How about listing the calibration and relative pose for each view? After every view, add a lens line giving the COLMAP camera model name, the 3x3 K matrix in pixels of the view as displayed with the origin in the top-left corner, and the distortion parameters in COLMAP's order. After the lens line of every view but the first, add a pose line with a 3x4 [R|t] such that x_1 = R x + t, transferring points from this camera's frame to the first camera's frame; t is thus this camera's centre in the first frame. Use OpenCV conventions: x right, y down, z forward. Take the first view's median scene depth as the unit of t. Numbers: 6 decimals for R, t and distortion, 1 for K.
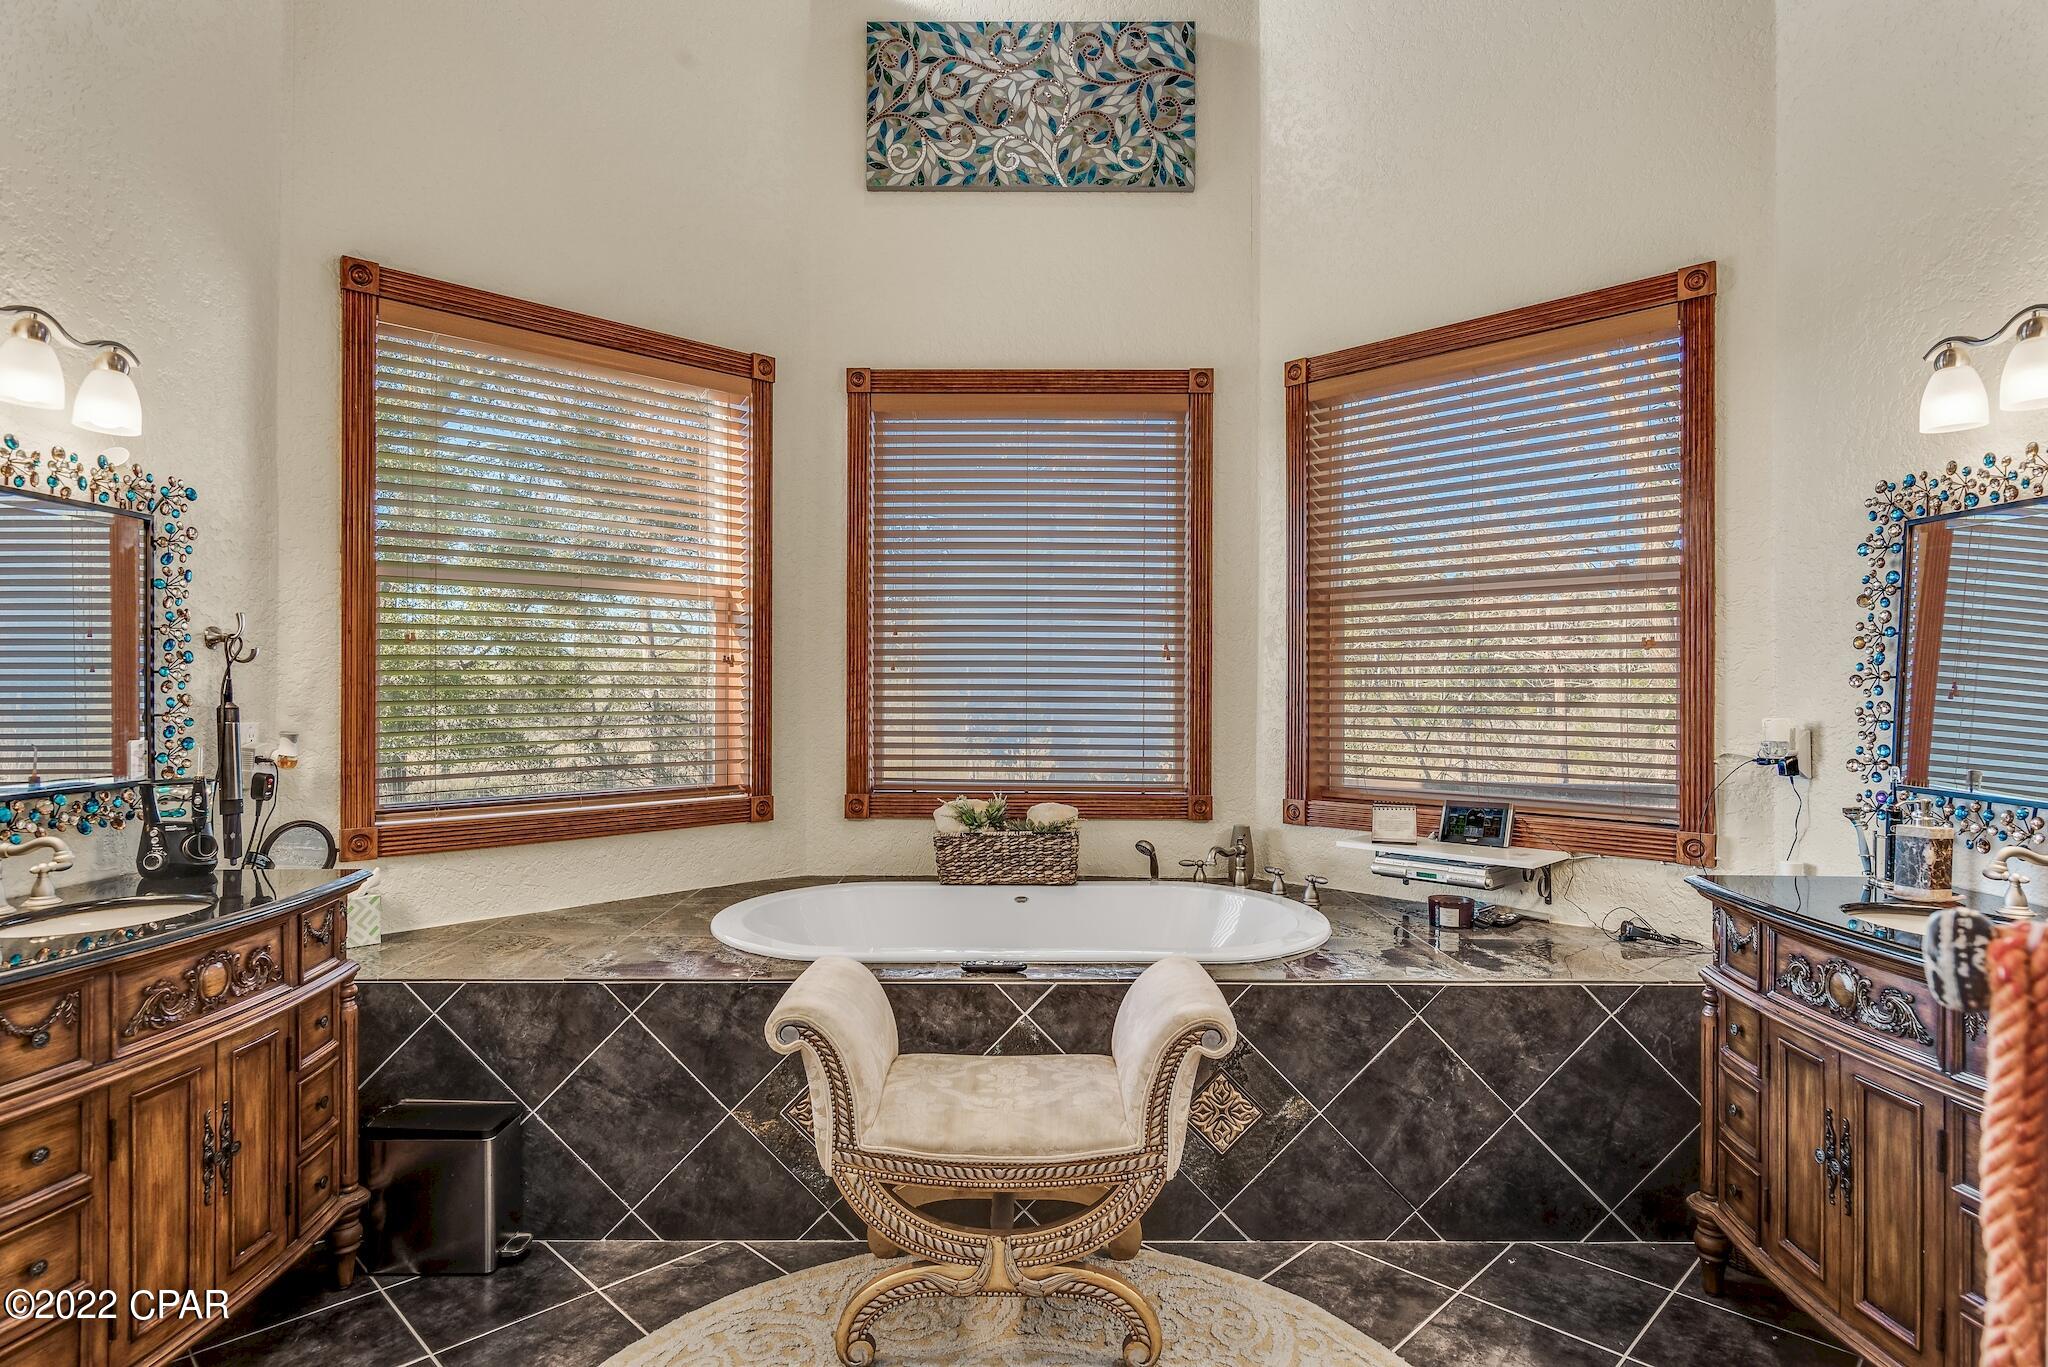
lens RADIAL K [[1107.4, 0, 1024.0], [0, 1107.4, 683.5], [0, 0, 1]] dist [0.003787, 0.000090]
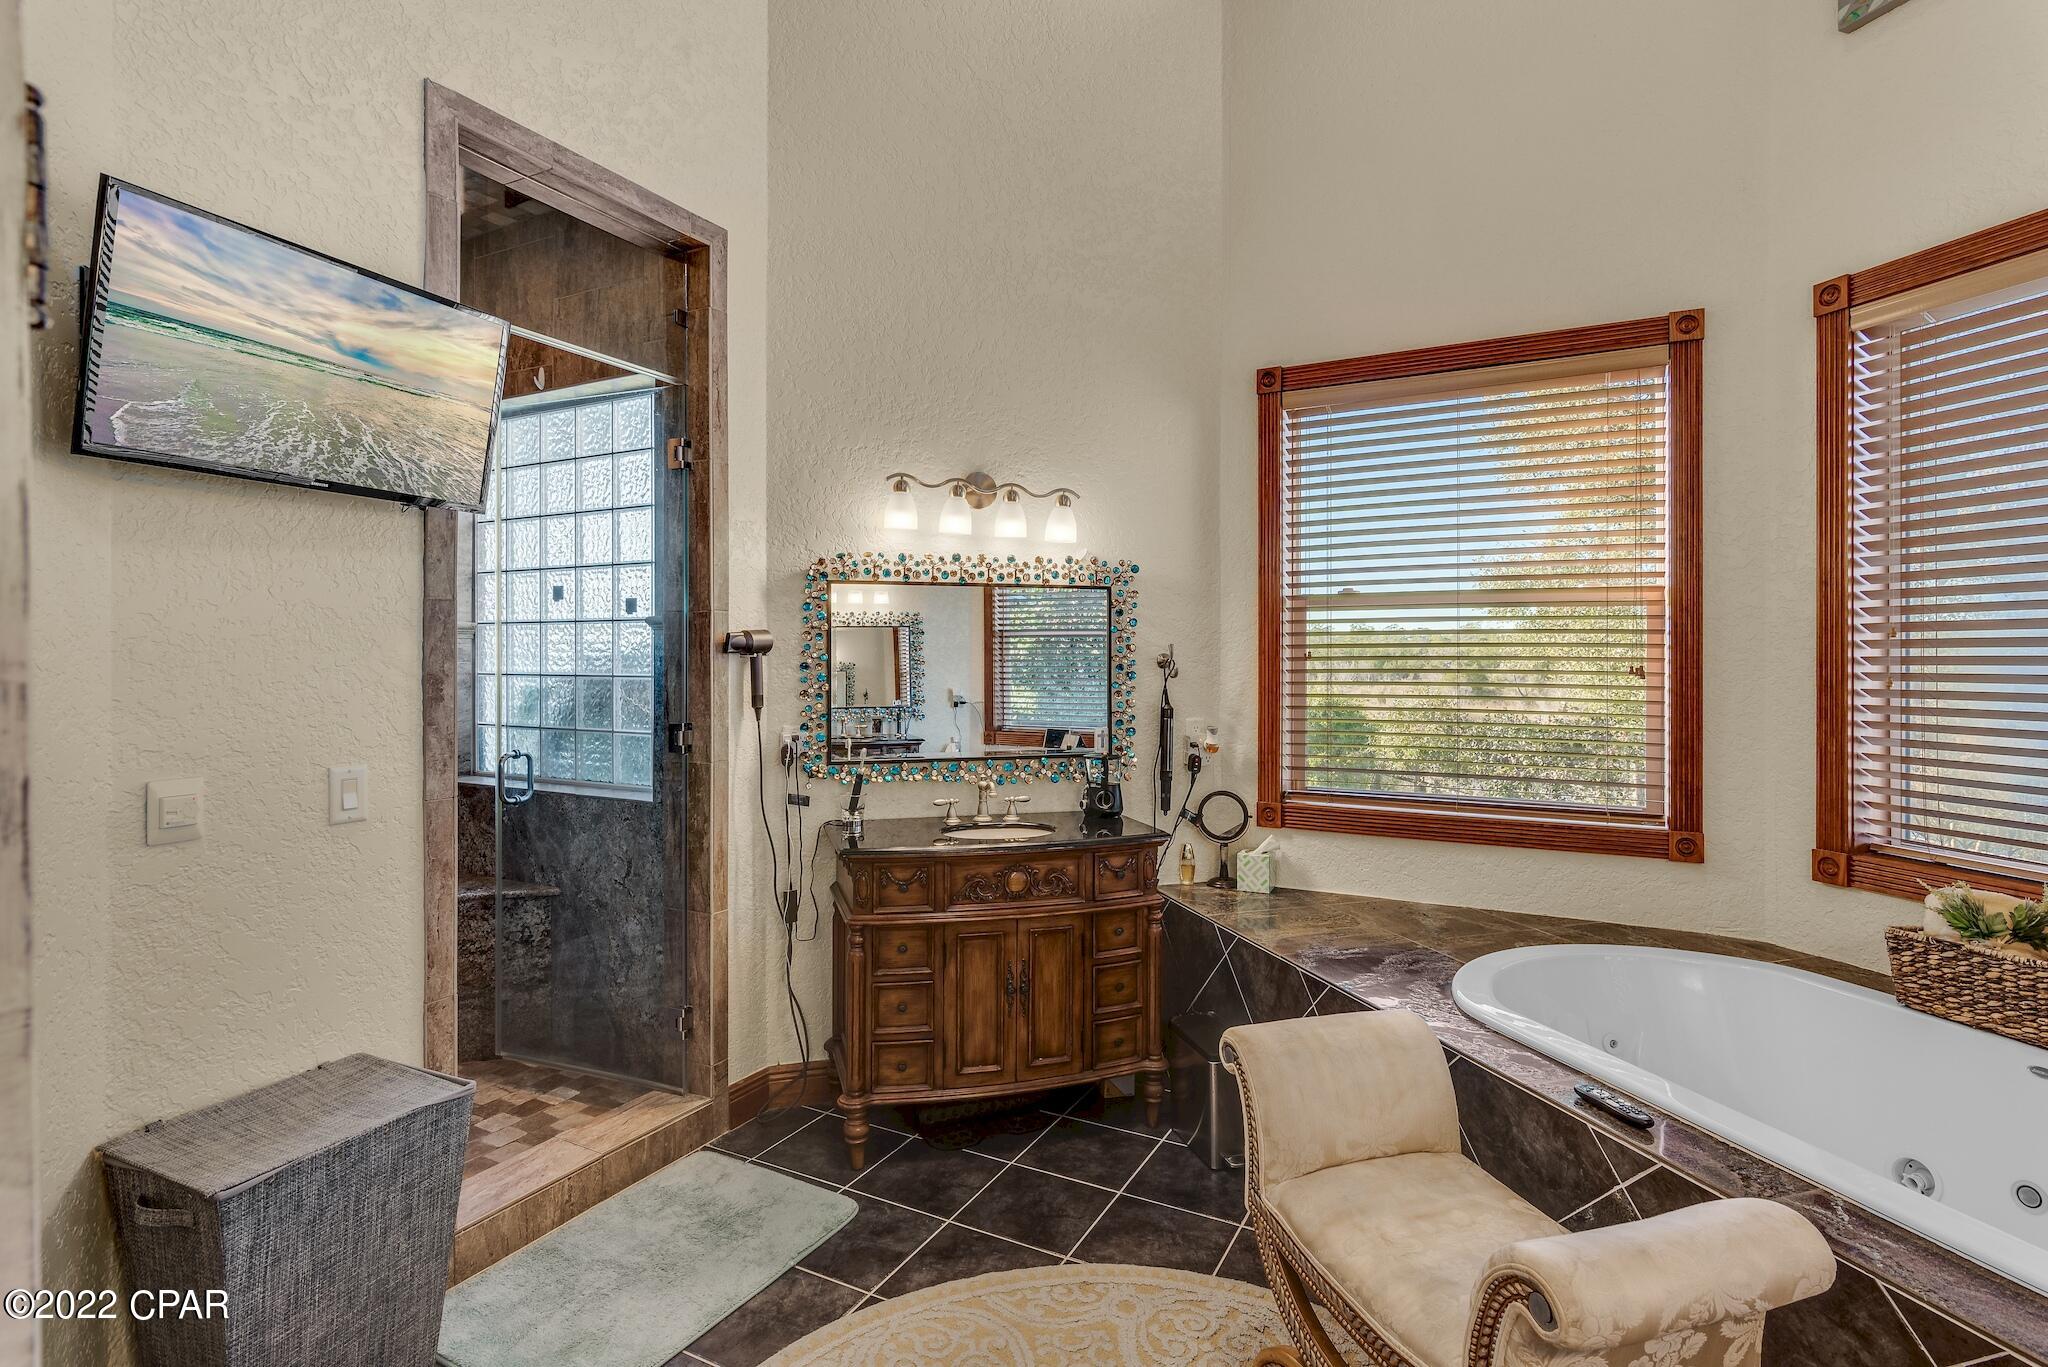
lens RADIAL K [[995.9, 0, 1018.1], [0, 995.9, 657.1], [0, 0, 1]] dist [0.001230, 0.001397]
pose [[0.298847, -0.001300, -0.954300, 0.323823], [-0.000063, 0.999999, -0.001382, -0.029551], [0.954301, 0.000474, 0.298846, 0.273919]]
